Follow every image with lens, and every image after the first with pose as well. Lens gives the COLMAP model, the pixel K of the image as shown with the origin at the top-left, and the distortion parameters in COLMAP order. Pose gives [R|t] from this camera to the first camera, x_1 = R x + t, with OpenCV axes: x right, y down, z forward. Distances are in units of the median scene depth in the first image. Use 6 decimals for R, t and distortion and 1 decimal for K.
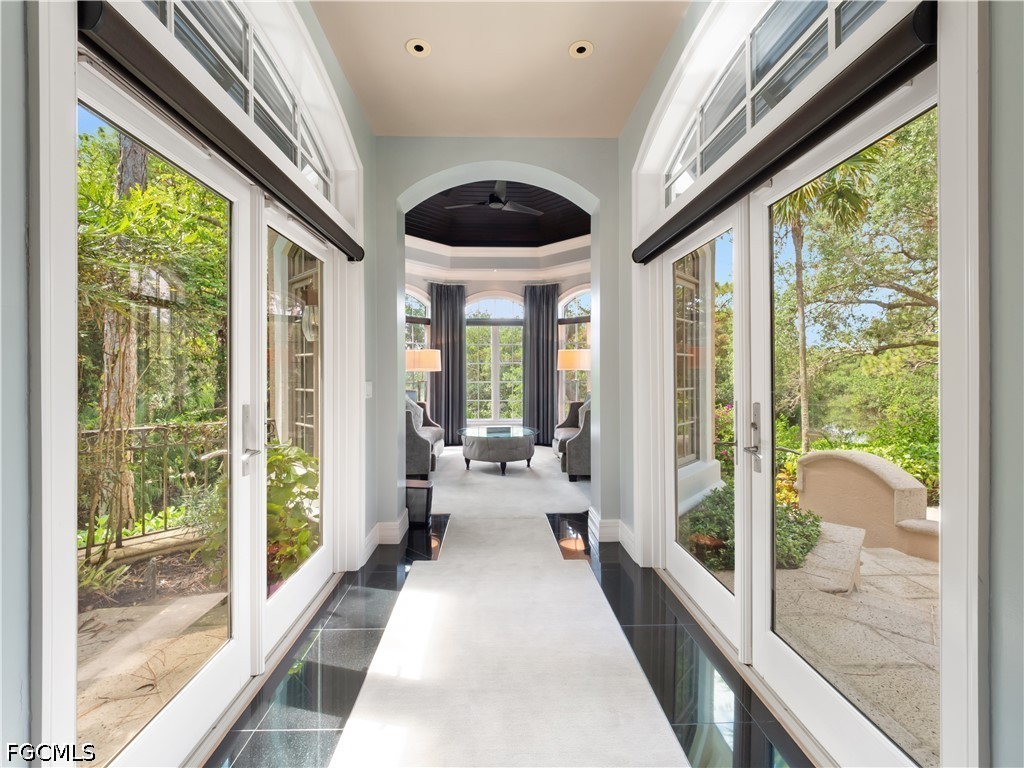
lens RADIAL K [[431.3, 0, 512.0], [0, 431.3, 384.0], [0, 0, 1]] dist [-0.000150, -0.000004]
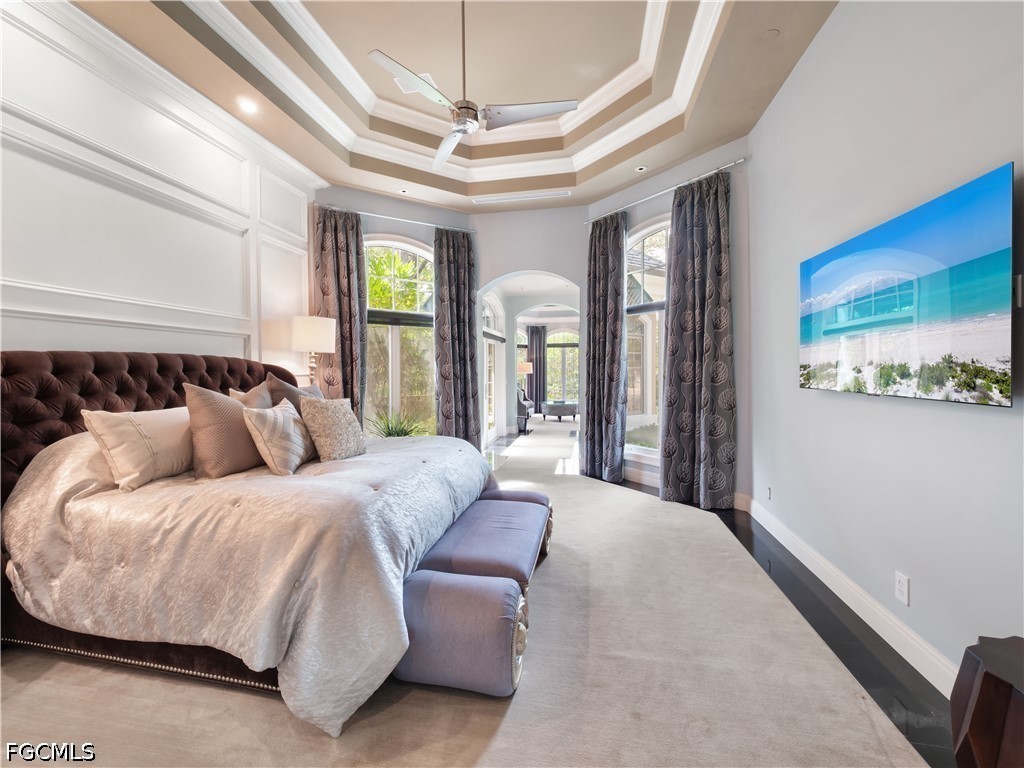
lens RADIAL K [[431.3, 0, 512.0], [0, 431.3, 384.0], [0, 0, 1]] dist [-0.000150, -0.000004]
pose [[0.973257, -0.001416, -0.229713, 0.175766], [0.003261, 0.999965, 0.007653, 0.002573], [0.229694, -0.008197, 0.973228, -0.840860]]
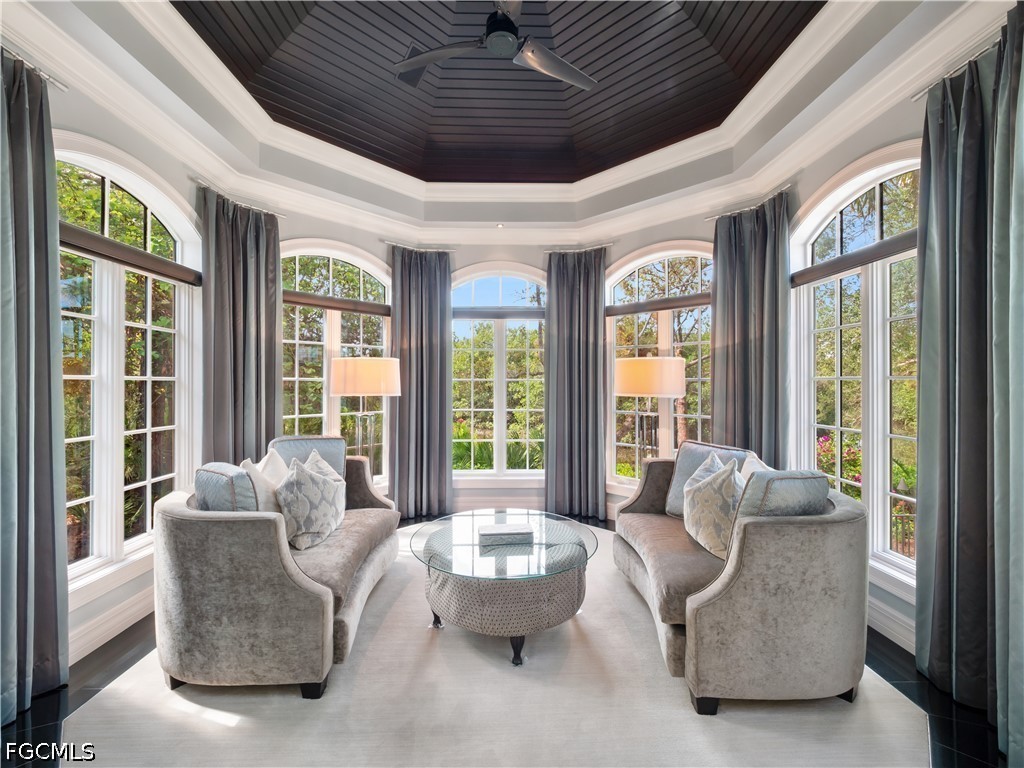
lens RADIAL K [[431.3, 0, 512.0], [0, 431.3, 384.0], [0, 0, 1]] dist [-0.000150, -0.000004]
pose [[0.999896, 0.001677, -0.014298, -0.013309], [-0.001980, 0.999774, -0.021168, -0.031099], [0.014260, 0.021194, 0.999674, 0.411205]]
